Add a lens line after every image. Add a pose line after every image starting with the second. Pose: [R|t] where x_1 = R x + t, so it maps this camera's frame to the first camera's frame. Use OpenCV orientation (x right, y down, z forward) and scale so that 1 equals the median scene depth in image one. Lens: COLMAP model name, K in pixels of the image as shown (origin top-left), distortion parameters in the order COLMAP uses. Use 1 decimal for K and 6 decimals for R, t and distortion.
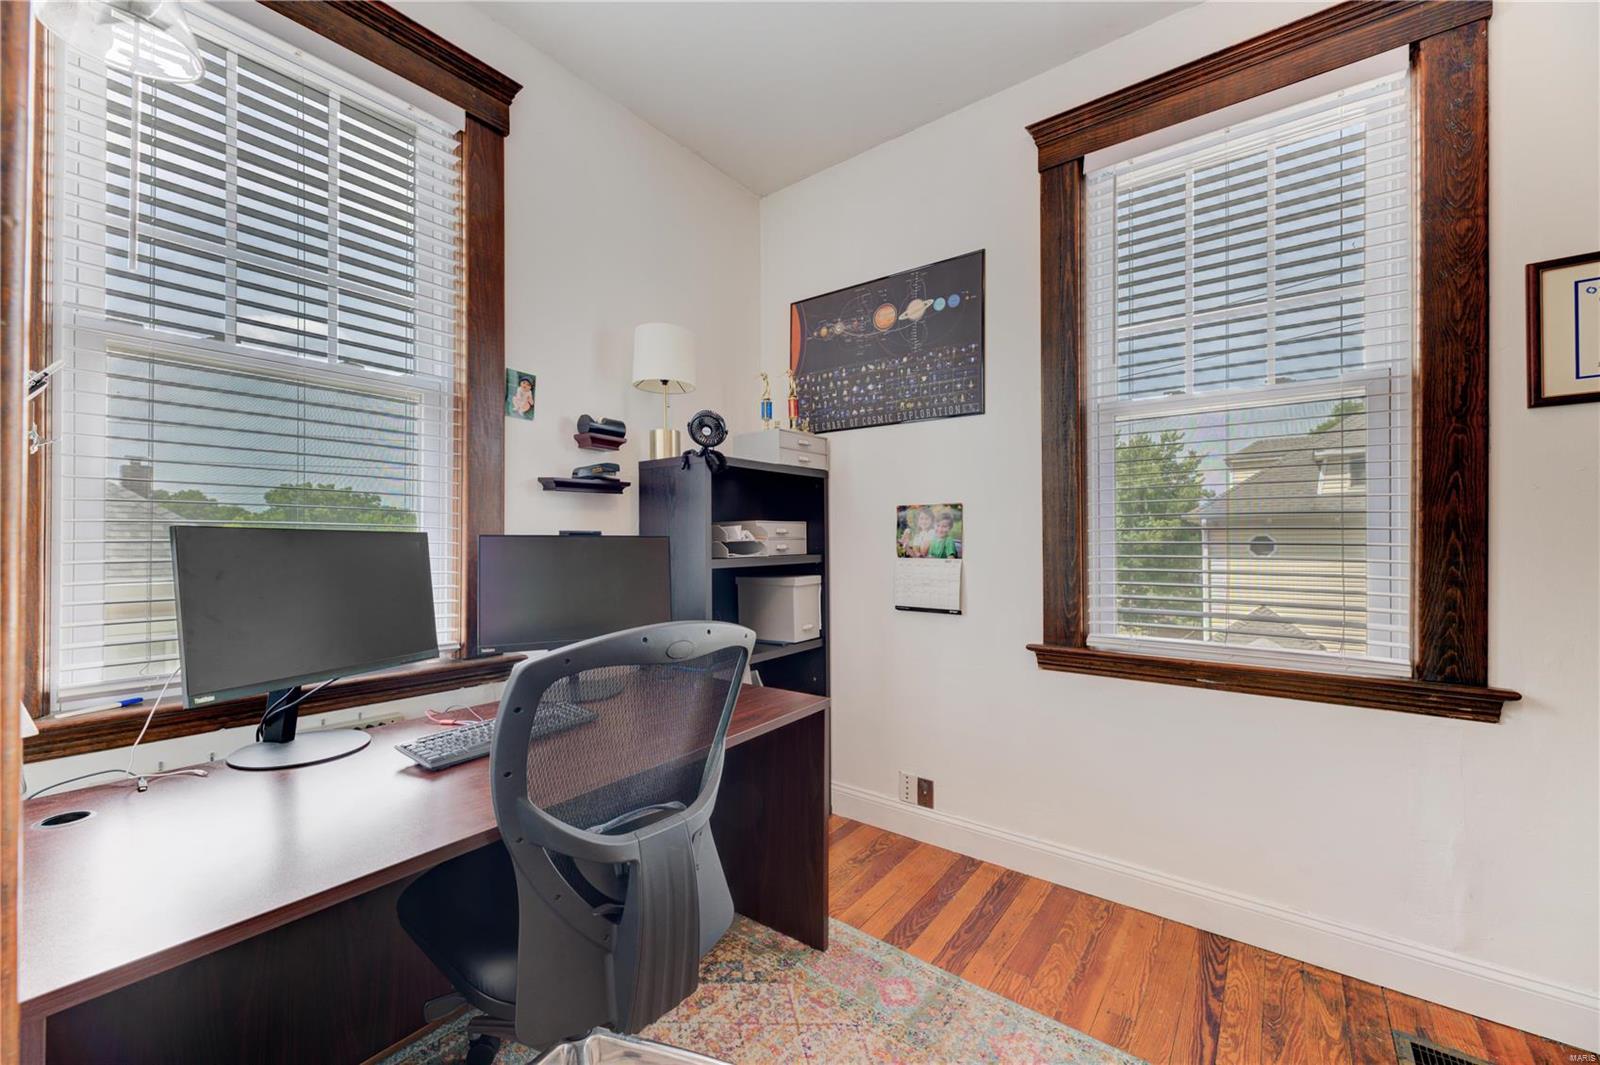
lens RADIAL K [[641.7, 0, 790.9], [0, 641.7, 514.6], [0, 0, 1]] dist [0.016280, -0.000645]
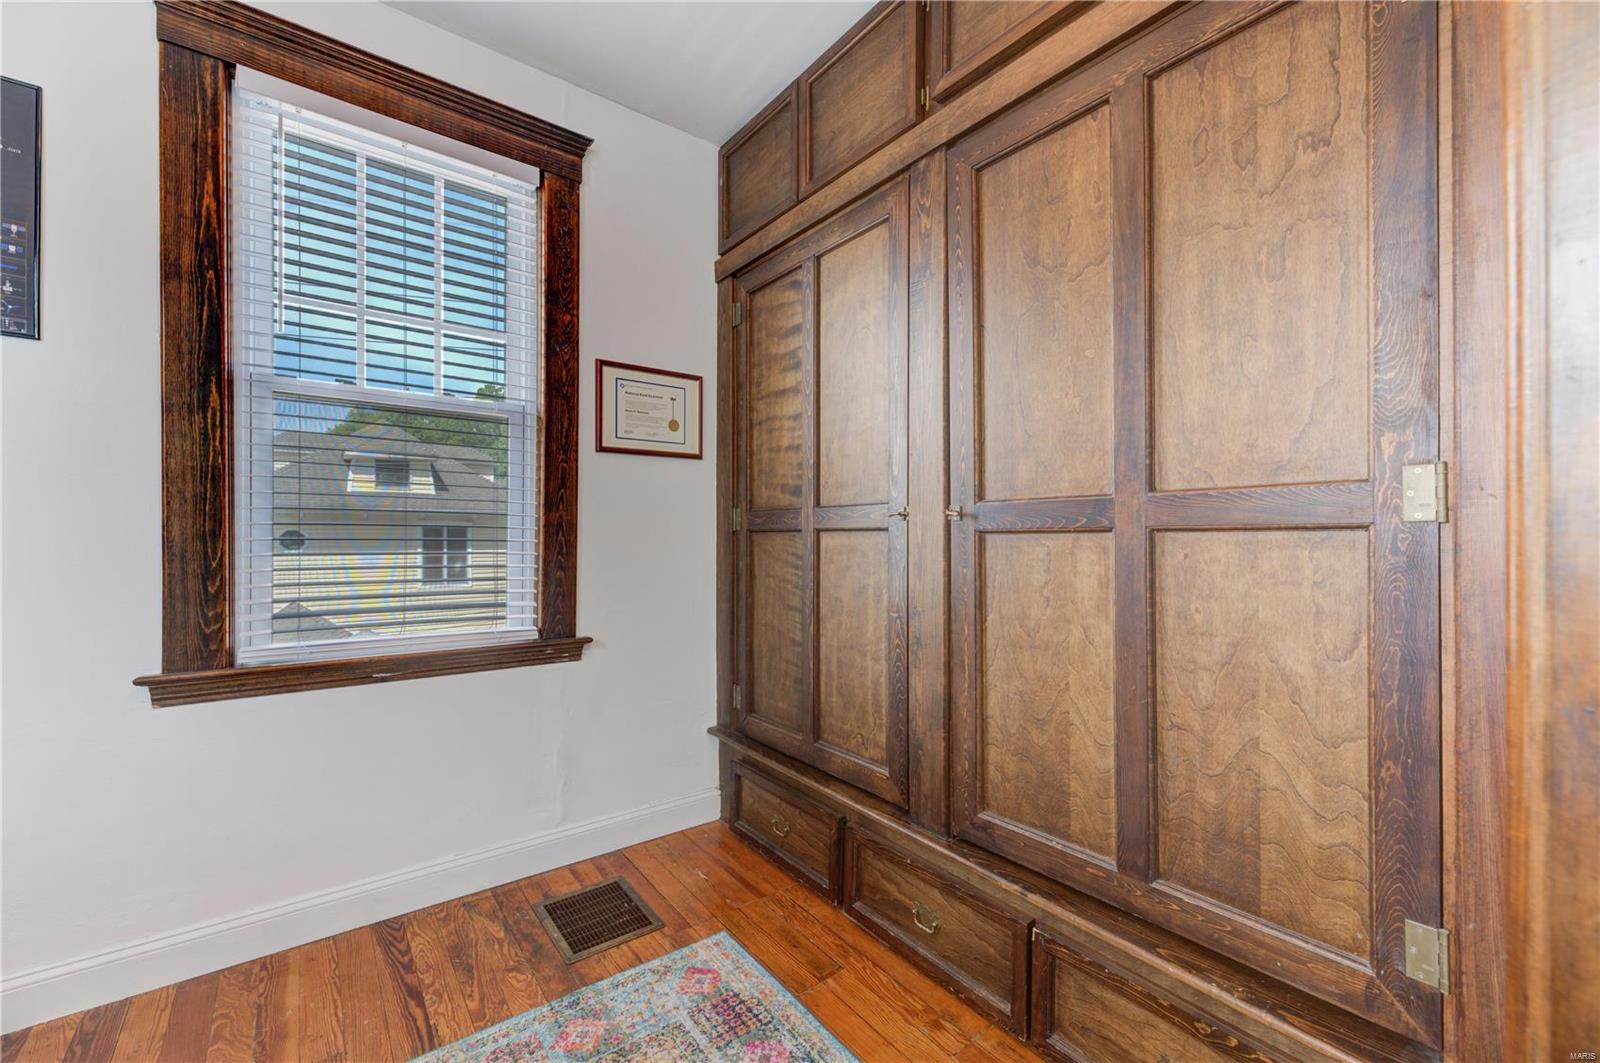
lens RADIAL K [[641.7, 0, 790.9], [0, 641.7, 513.6], [0, 0, 1]] dist [0.016280, -0.000645]
pose [[0.285658, 0.040333, 0.957483, -0.163863], [-0.046121, 0.998535, -0.028302, 0.003351], [-0.957221, -0.036076, 0.287100, 0.108865]]
